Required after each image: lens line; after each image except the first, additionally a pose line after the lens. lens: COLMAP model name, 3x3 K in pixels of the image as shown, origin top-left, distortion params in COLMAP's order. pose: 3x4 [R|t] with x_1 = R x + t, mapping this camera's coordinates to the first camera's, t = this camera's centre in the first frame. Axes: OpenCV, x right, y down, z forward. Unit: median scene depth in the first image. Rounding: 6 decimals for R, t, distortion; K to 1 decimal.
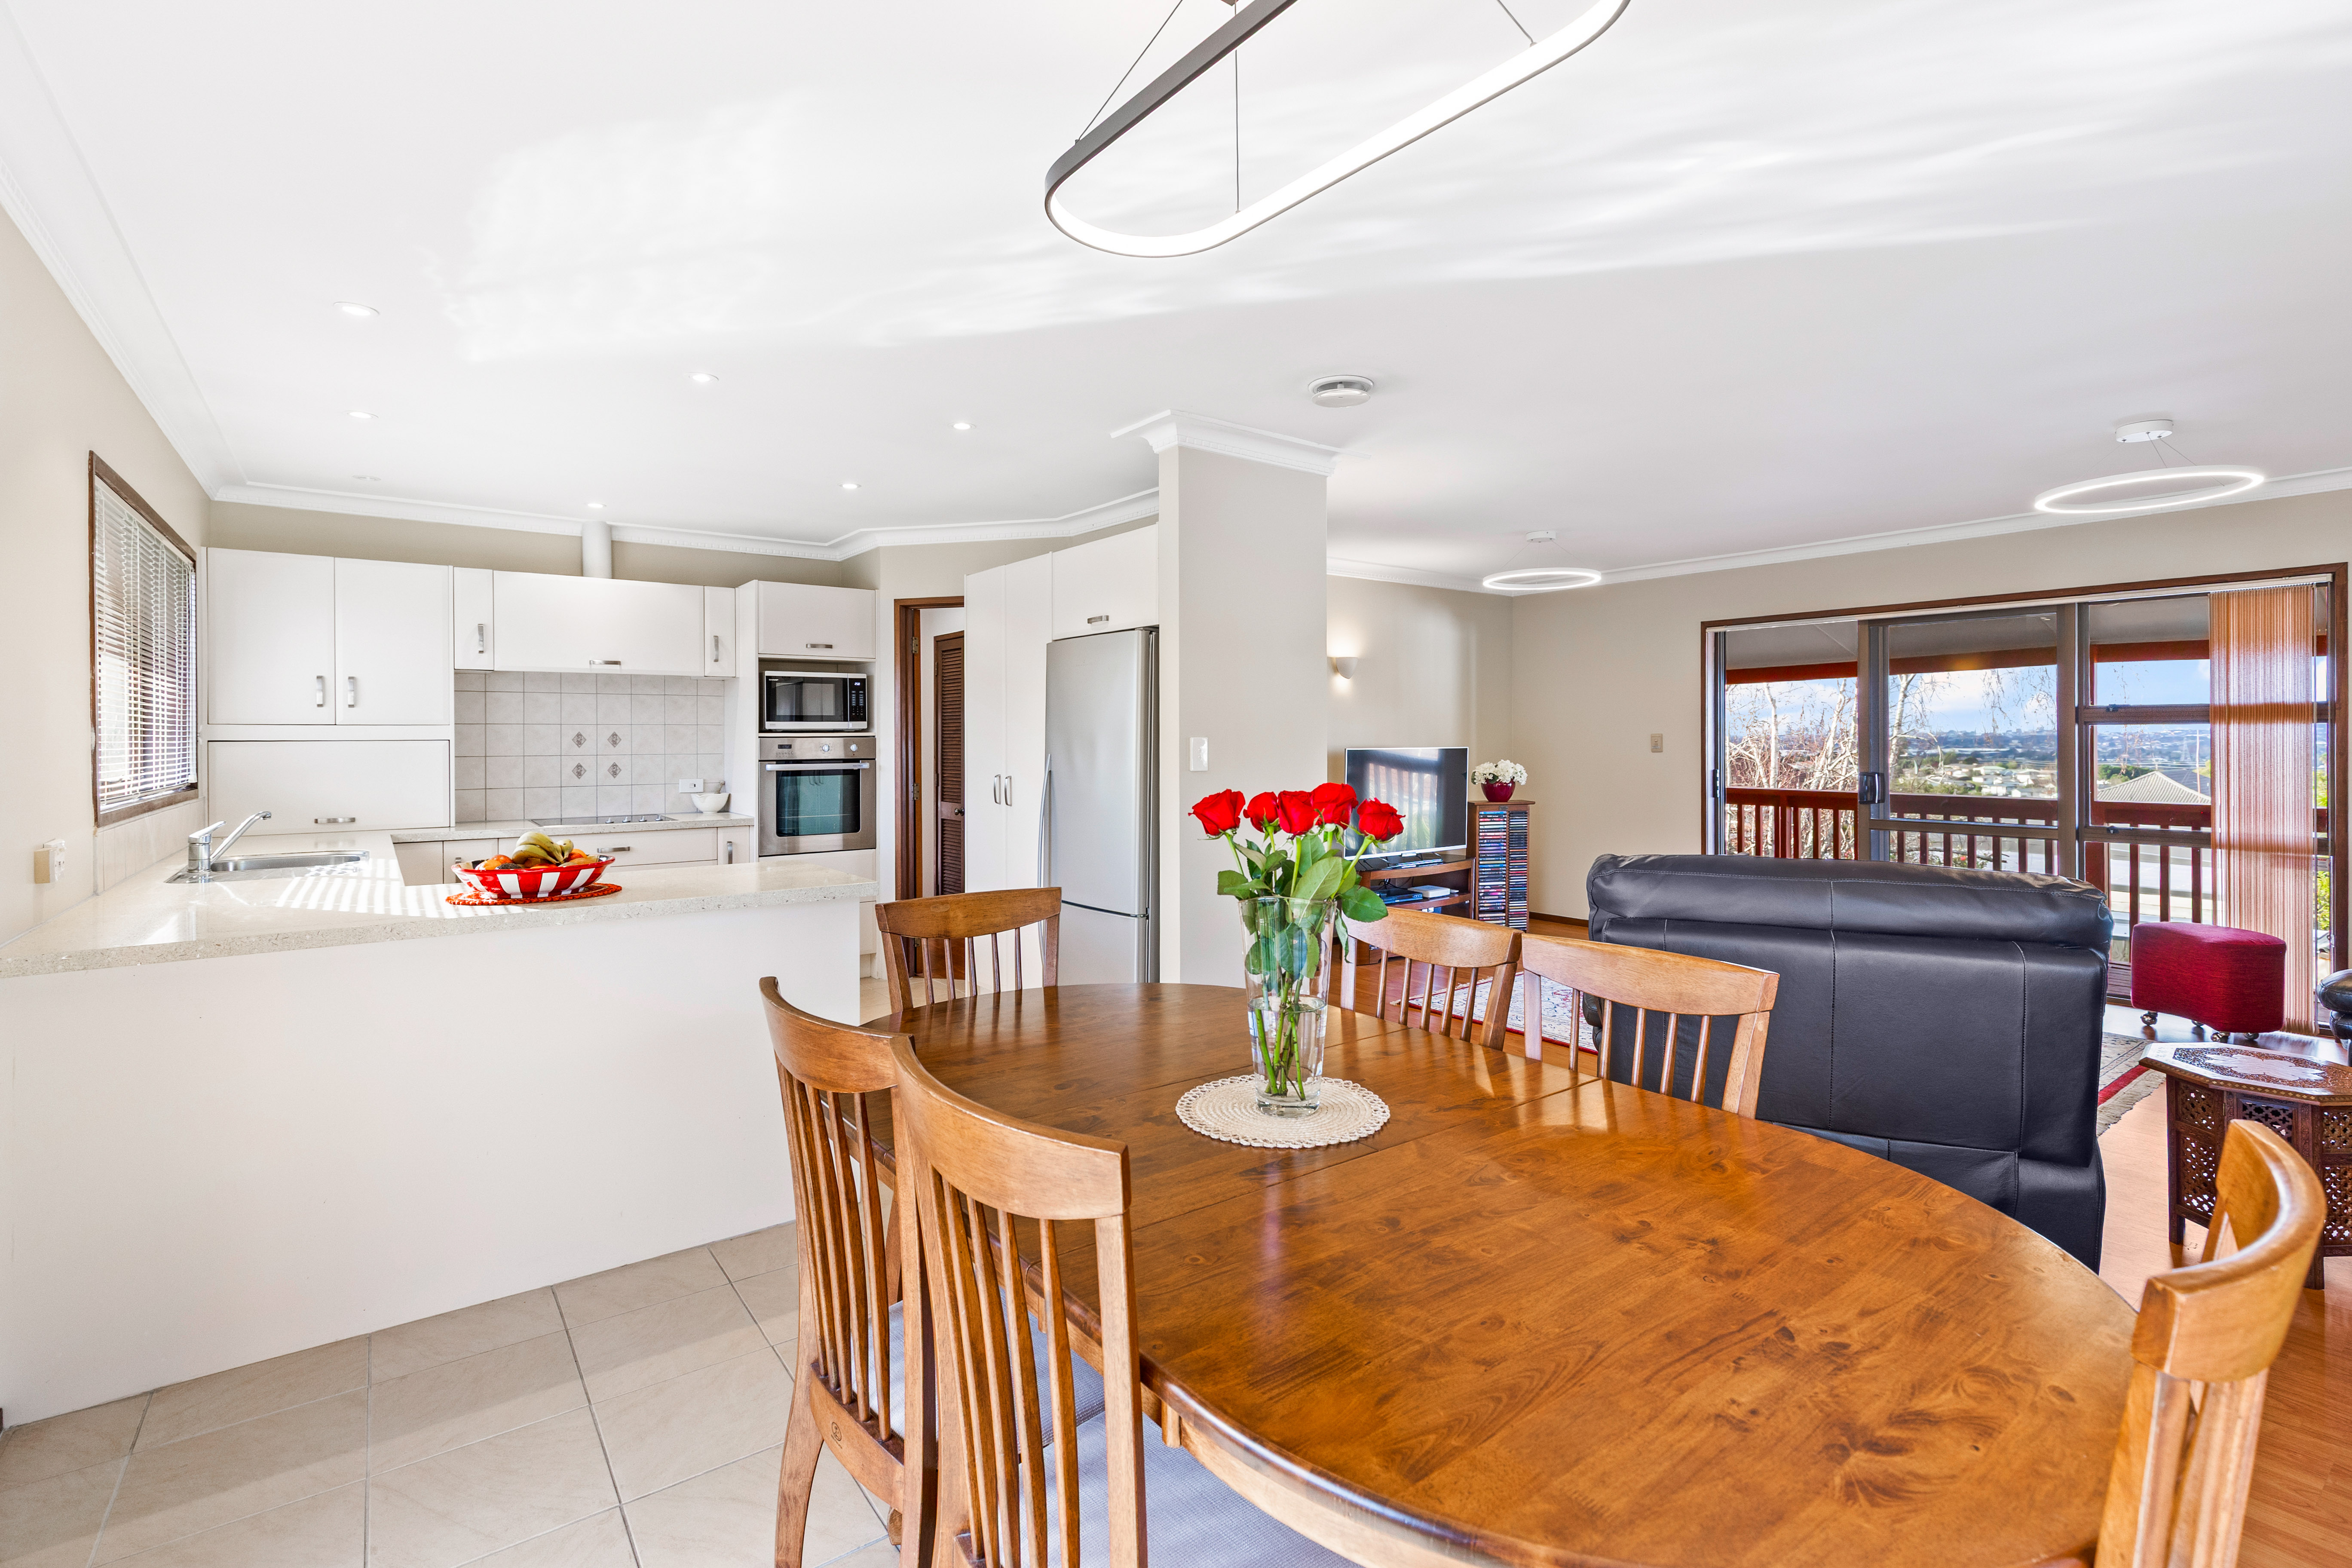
lens RADIAL K [[1068.4, 0, 1202.1], [0, 1068.4, 741.9], [0, 0, 1]] dist [0.003486, -0.000748]
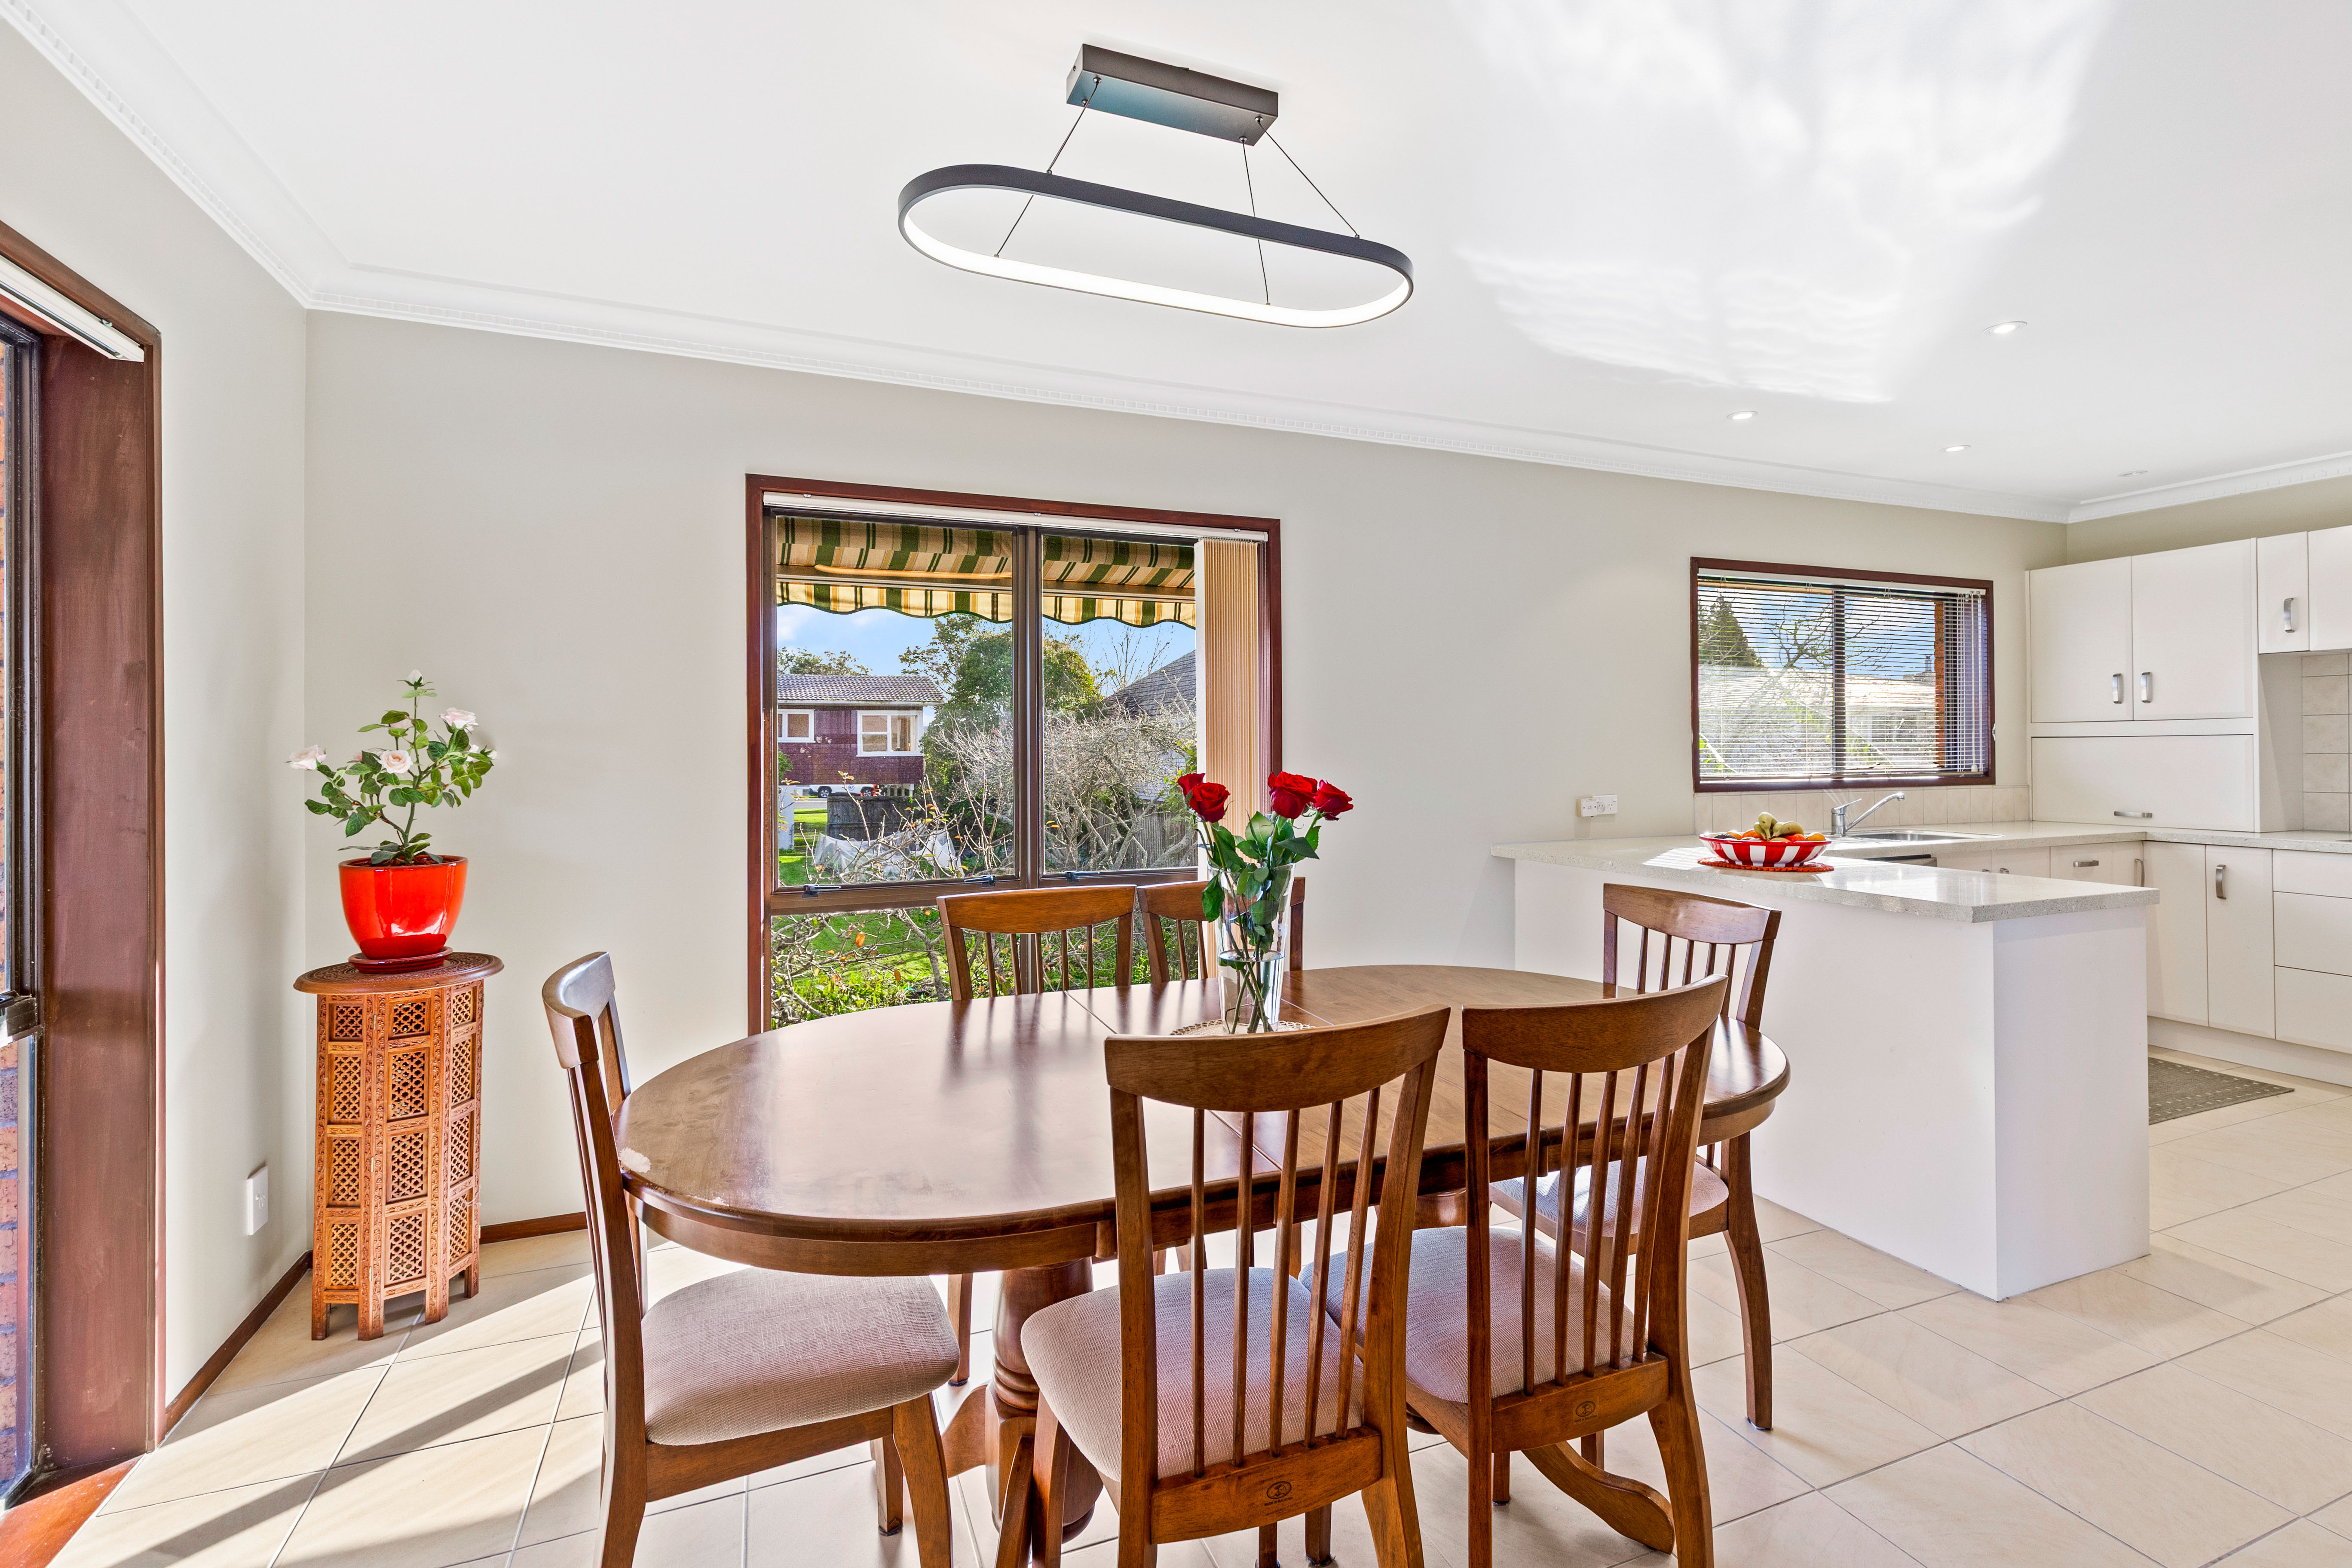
lens RADIAL K [[1068.4, 0, 1173.4], [0, 1068.4, 747.1], [0, 0, 1]] dist [0.003486, -0.000748]
pose [[-0.260623, 0.003215, -0.965435, 0.382496], [0.003401, 0.999991, 0.002412, 0.003515], [0.965435, -0.002655, -0.260632, 0.364502]]
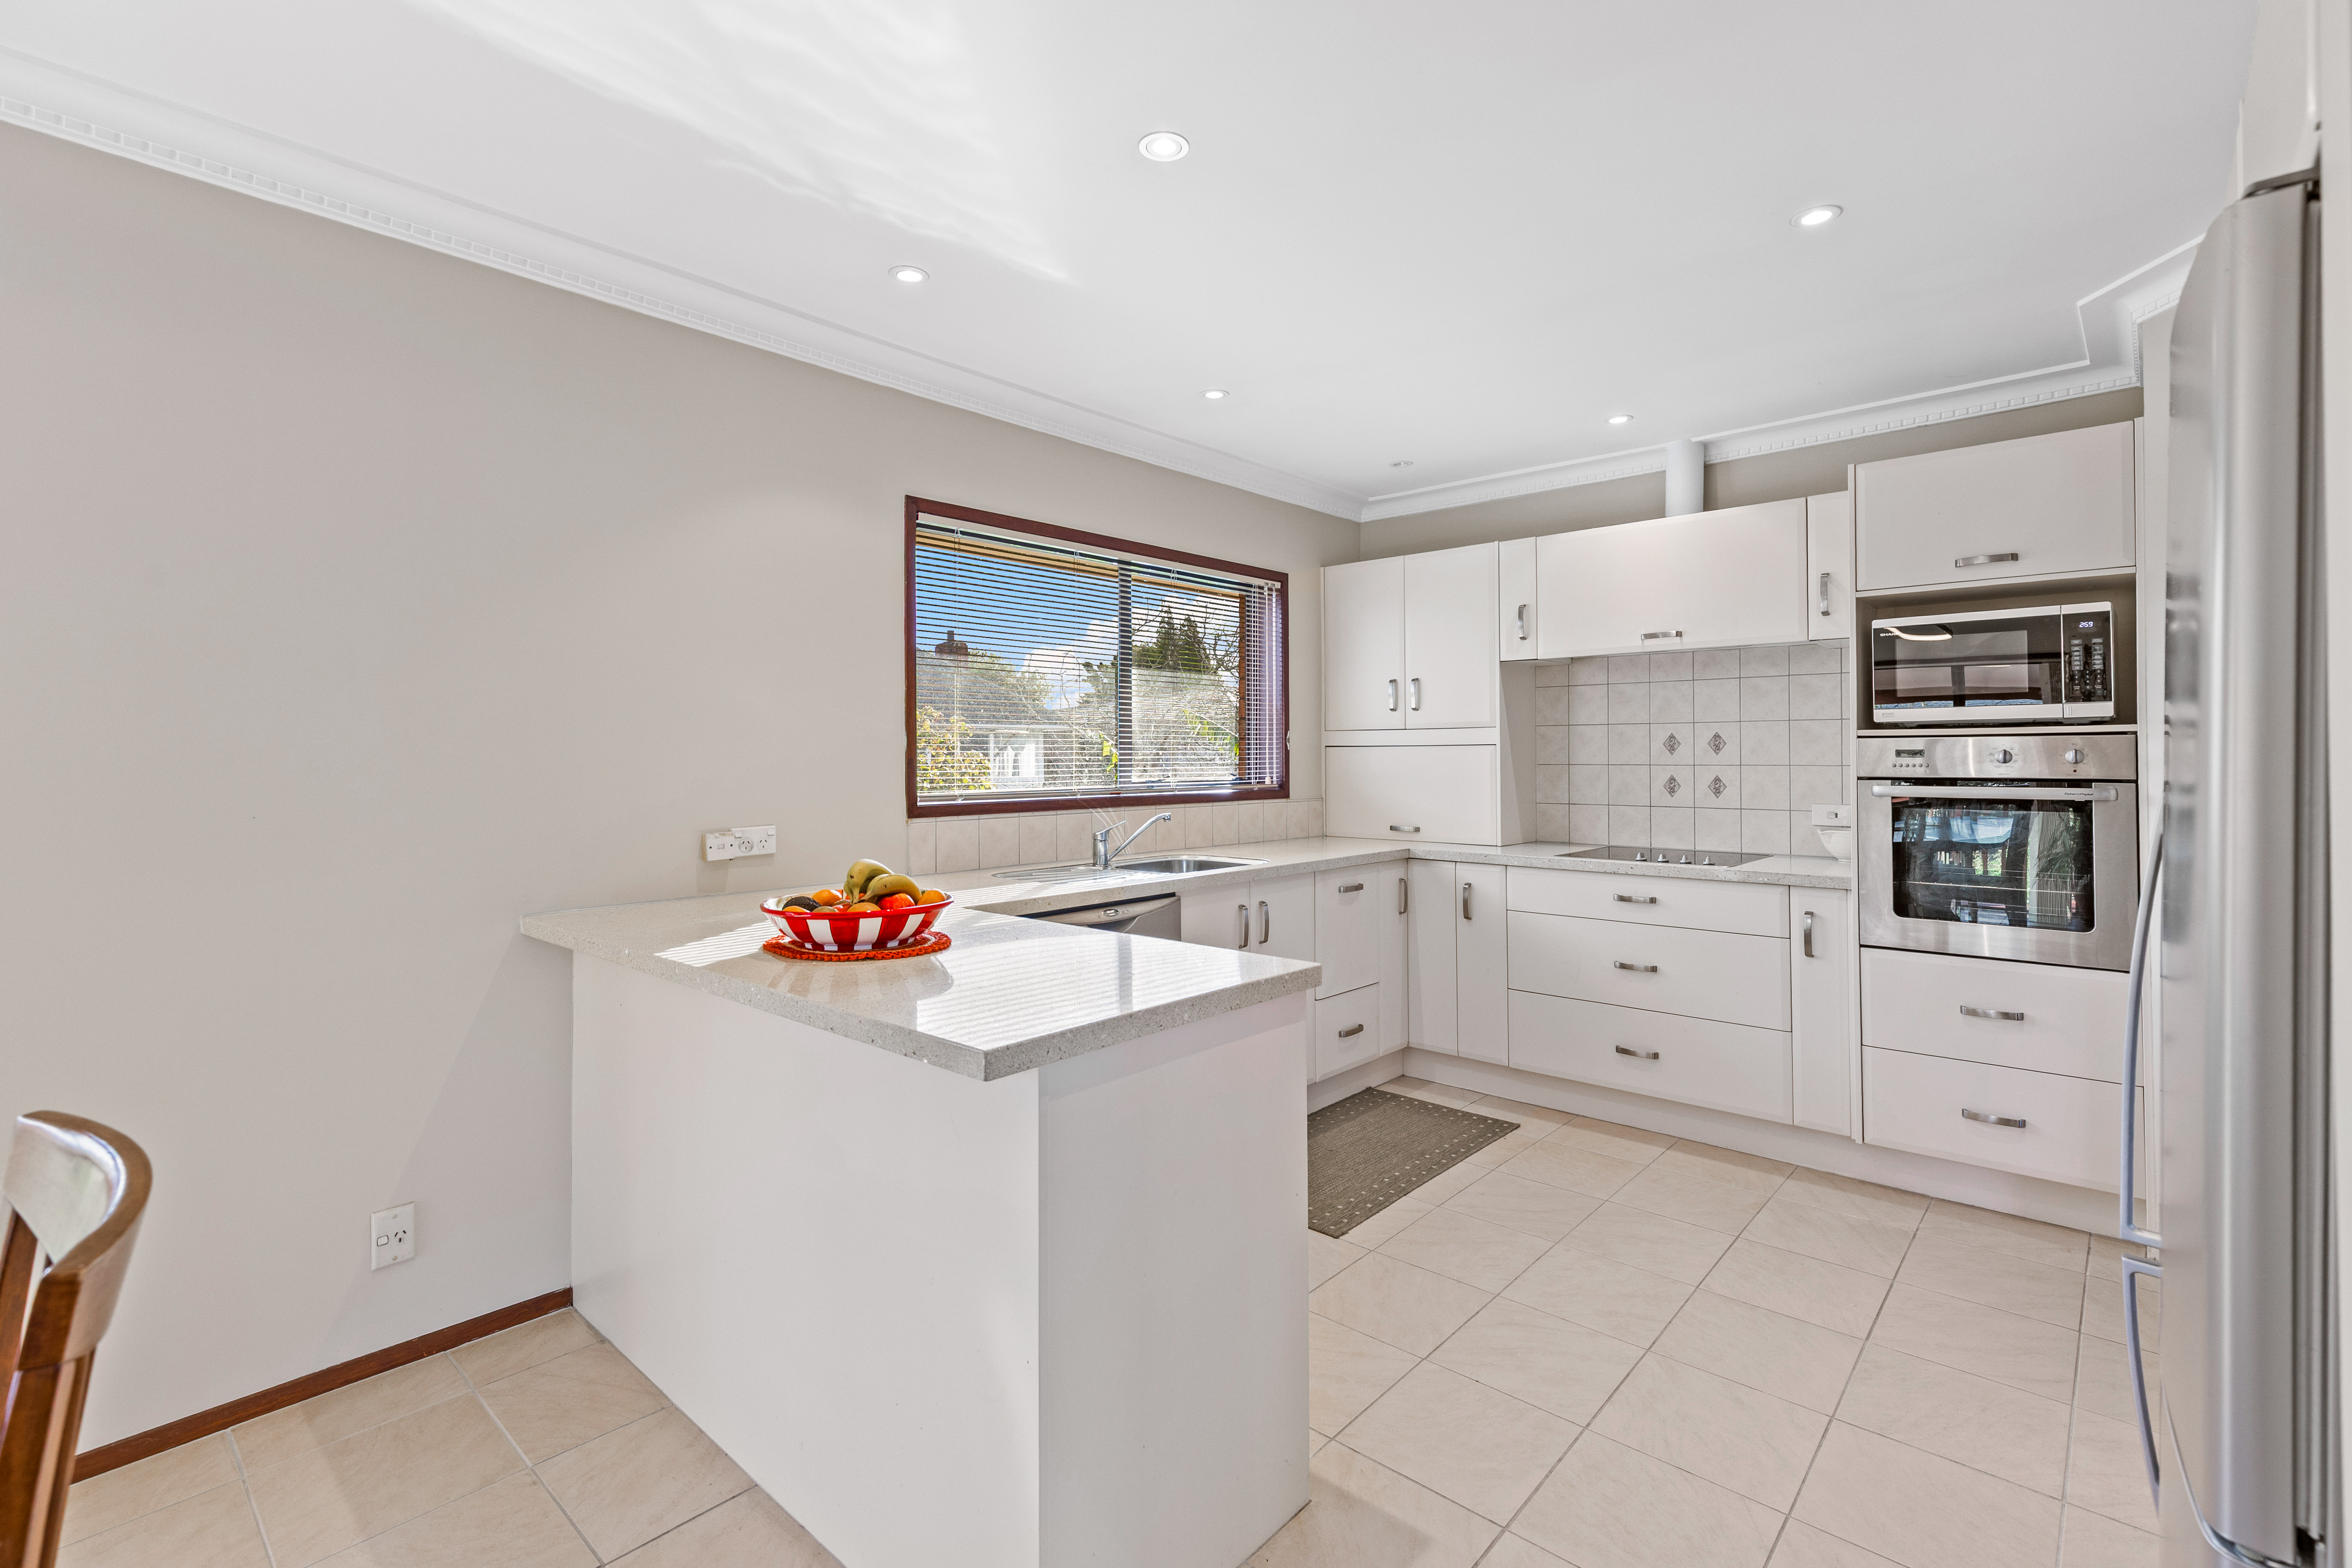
lens RADIAL K [[1068.4, 0, 1184.3], [0, 1068.4, 743.1], [0, 0, 1]] dist [0.003486, -0.000748]
pose [[0.193342, -0.008168, -0.981097, 0.085478], [-0.001234, 0.999963, -0.008568, 0.004751], [0.981131, 0.002867, 0.193325, 0.584562]]
